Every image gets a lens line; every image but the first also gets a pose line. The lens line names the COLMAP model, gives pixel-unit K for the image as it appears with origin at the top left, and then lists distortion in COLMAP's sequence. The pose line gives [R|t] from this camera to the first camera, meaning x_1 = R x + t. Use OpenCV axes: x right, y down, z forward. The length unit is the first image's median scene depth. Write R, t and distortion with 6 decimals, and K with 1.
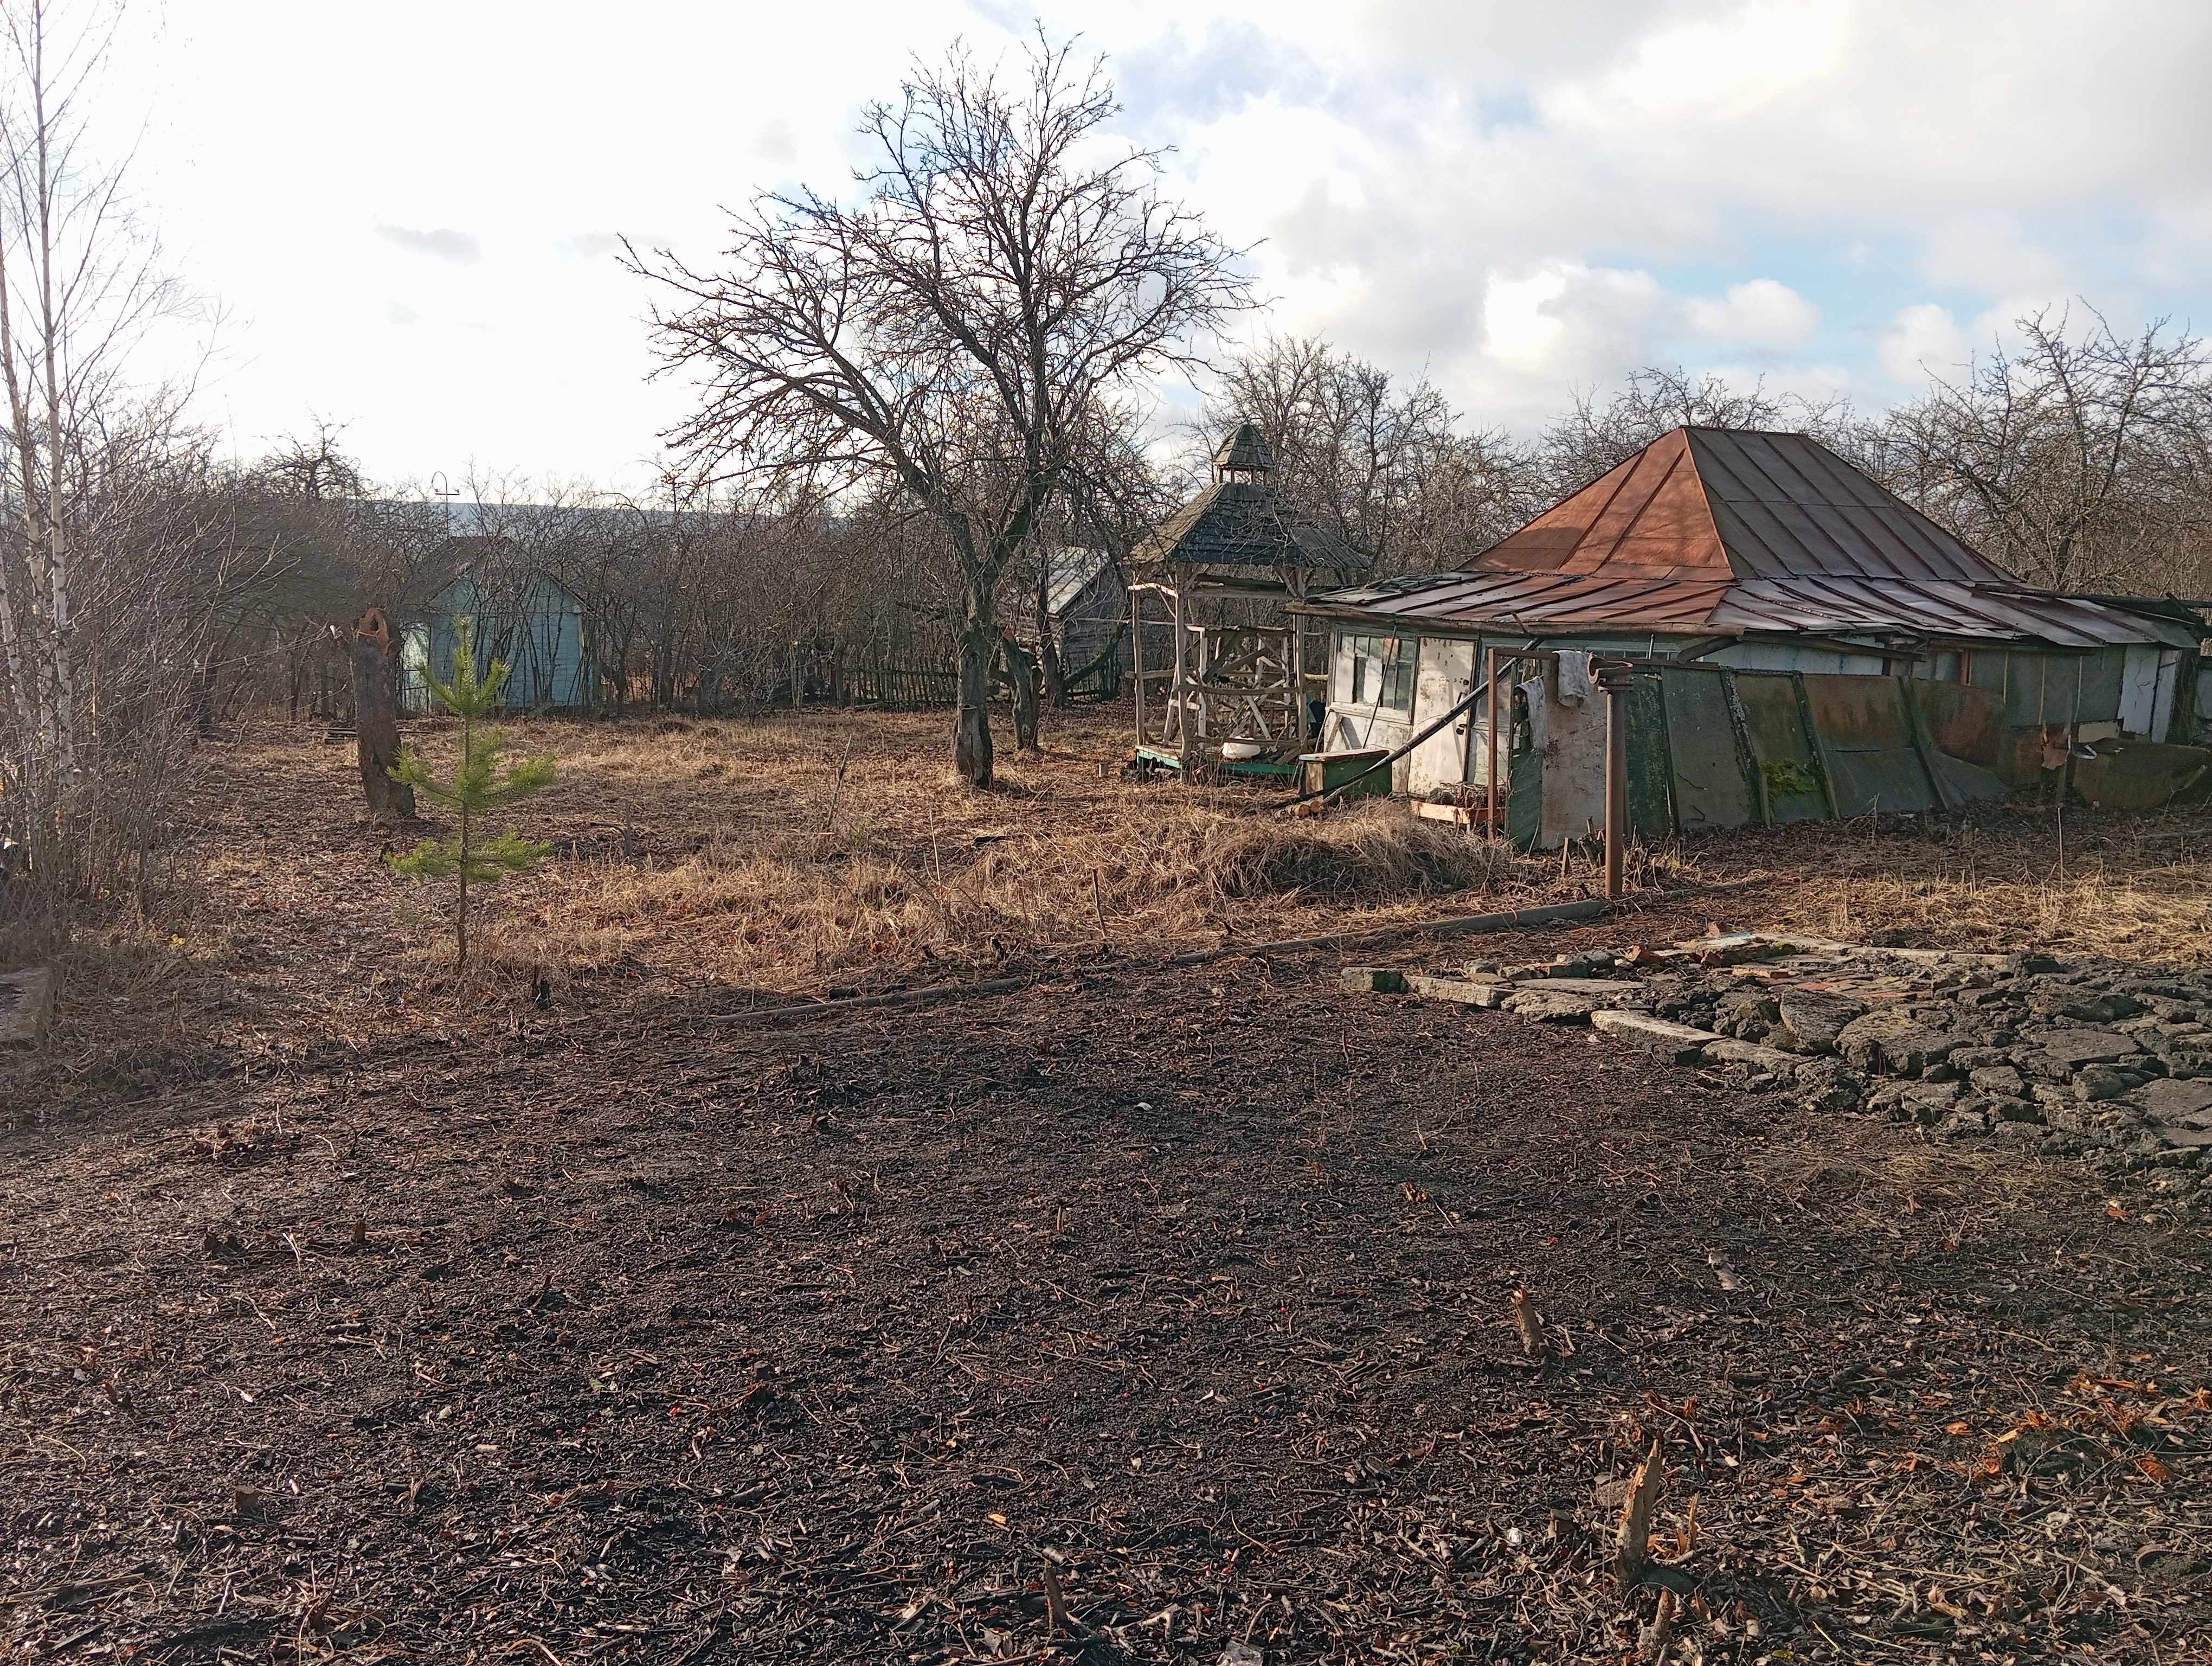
lens RADIAL K [[1781.2, 0, 1105.6], [0, 1781.2, 848.4], [0, 0, 1]] dist [0.090284, -0.167915]
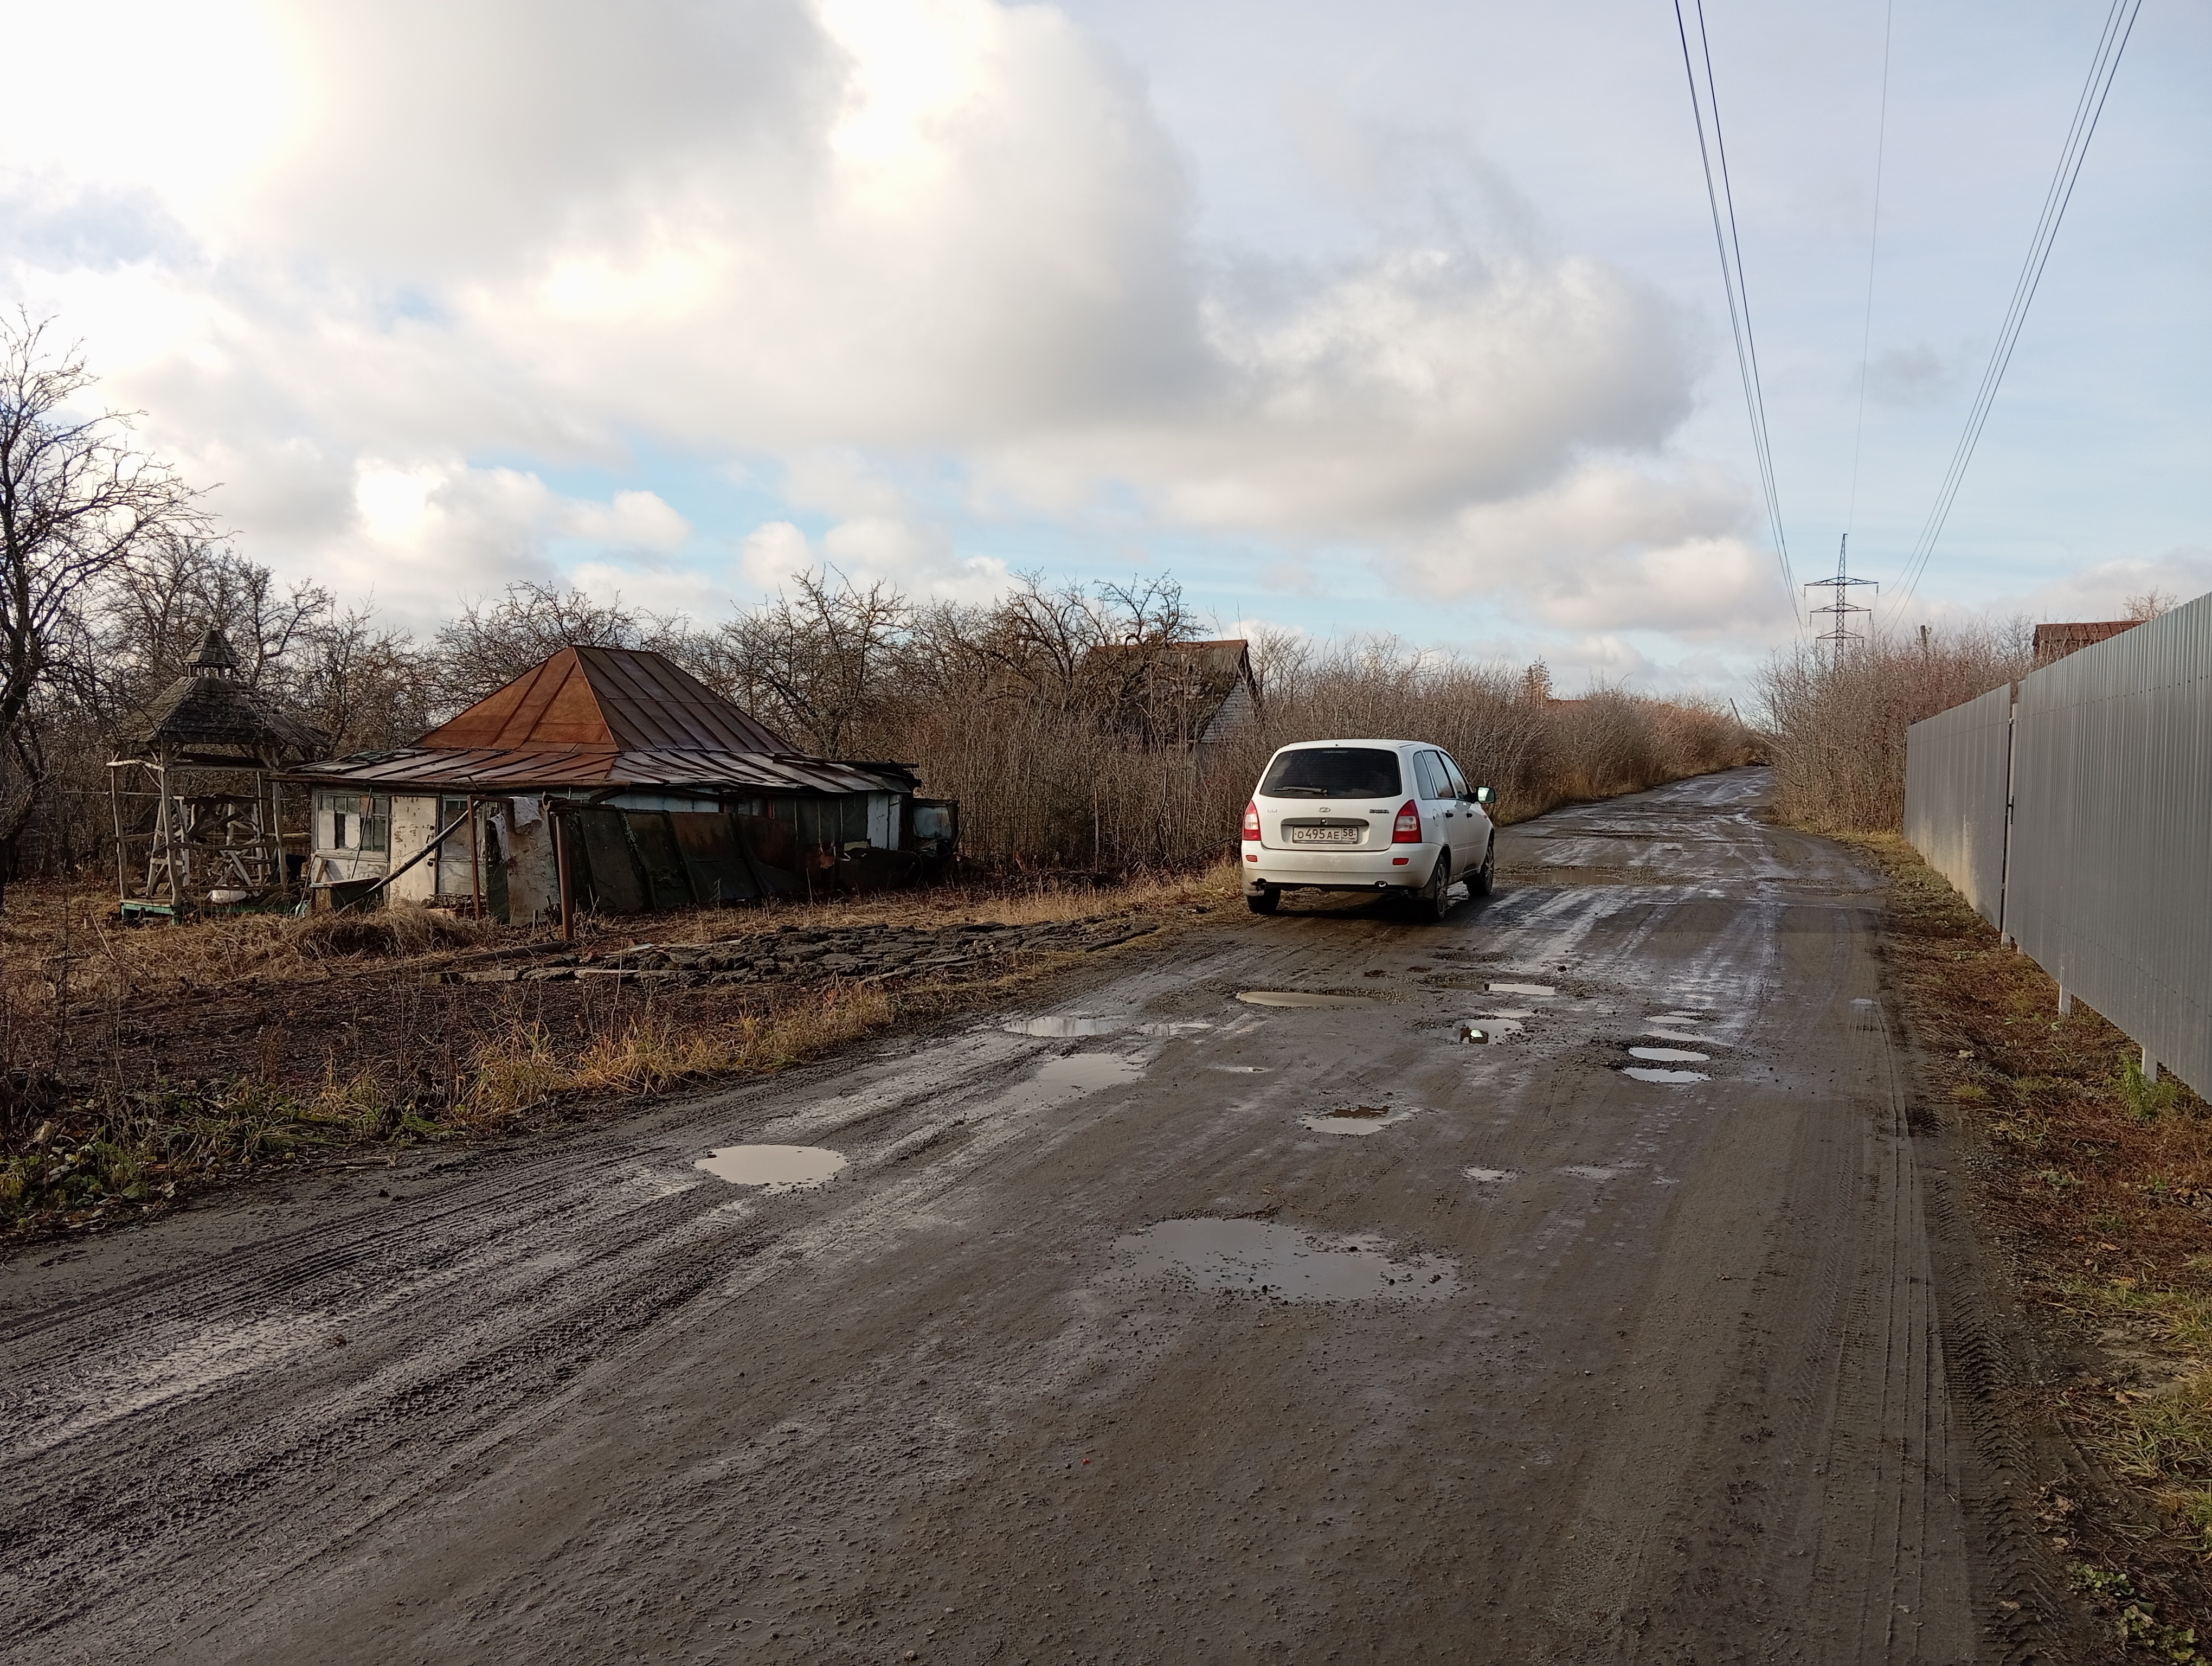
lens RADIAL K [[1781.2, 0, 1099.1], [0, 1781.2, 839.8], [0, 0, 1]] dist [0.090284, -0.167915]
pose [[0.823440, -0.038308, 0.566108, -0.142054], [0.098362, 0.992250, -0.075928, 0.064068], [-0.558812, 0.118206, 0.820827, -0.368445]]
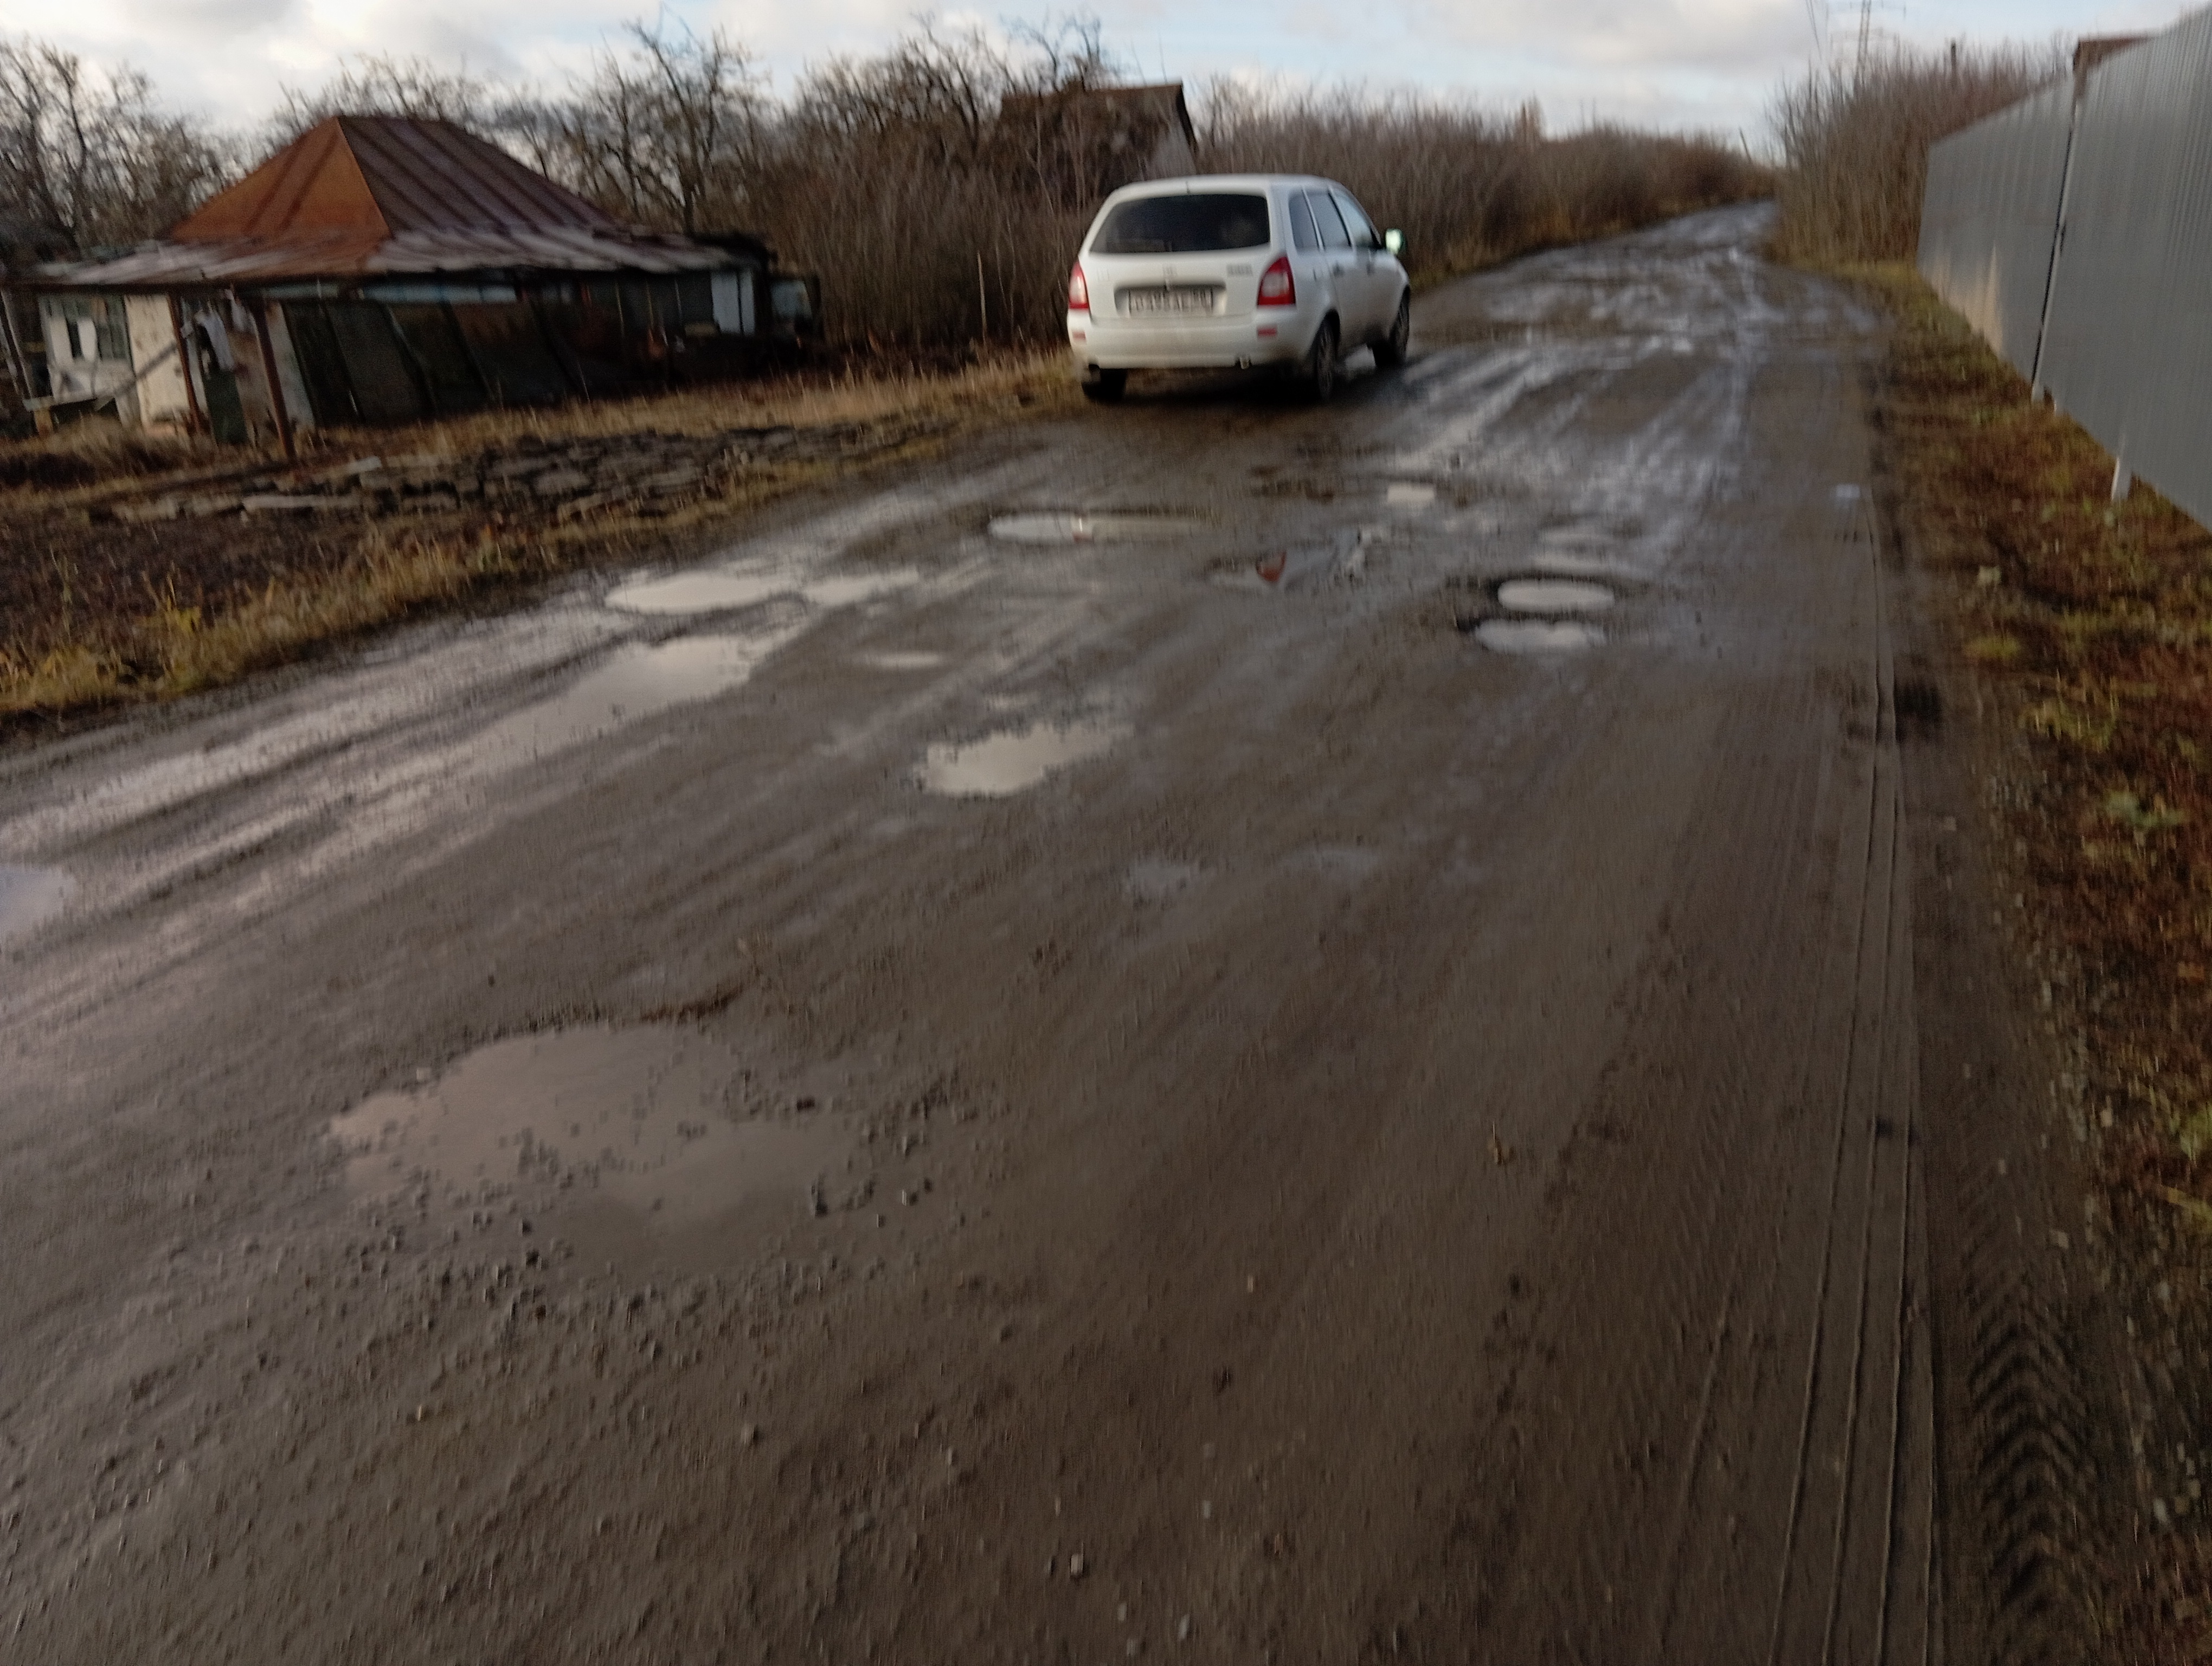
lens RADIAL K [[1876.7, 0, 1032.4], [0, 1876.7, 469.6], [0, 0, 1]] dist [0.071720, -0.071616]
pose [[0.830139, -0.119048, 0.544699, -0.018149], [0.138336, 0.990369, 0.005623, 0.060434], [-0.540123, 0.070684, 0.838613, -0.297628]]
